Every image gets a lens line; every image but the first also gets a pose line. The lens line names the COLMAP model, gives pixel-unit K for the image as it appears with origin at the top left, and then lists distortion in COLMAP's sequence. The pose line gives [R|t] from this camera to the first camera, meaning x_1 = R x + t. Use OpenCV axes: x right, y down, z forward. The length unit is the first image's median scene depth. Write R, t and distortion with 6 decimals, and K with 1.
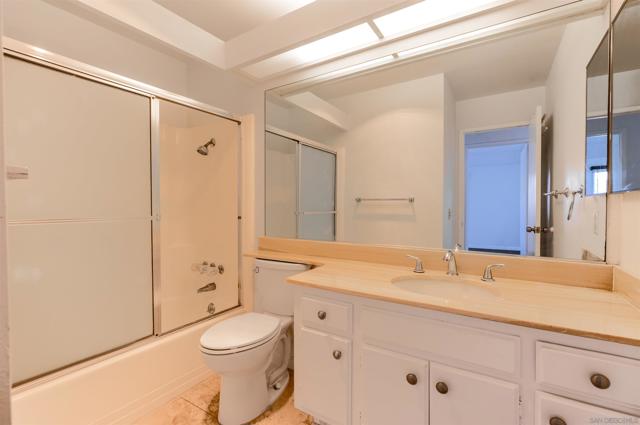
lens RADIAL K [[290.8, 0, 320.0], [0, 290.8, 212.5], [0, 0, 1]] dist [0.000036, -0.000014]
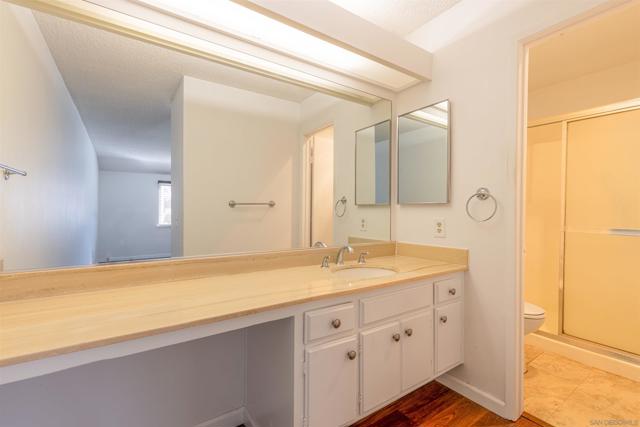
lens RADIAL K [[290.8, 0, 320.0], [0, 290.8, 213.5], [0, 0, 1]] dist [0.000036, -0.000014]
pose [[0.393445, -0.002102, 0.919346, -0.905984], [0.016524, 0.999852, -0.004786, -0.008238], [-0.919200, 0.017074, 0.393421, 0.656983]]
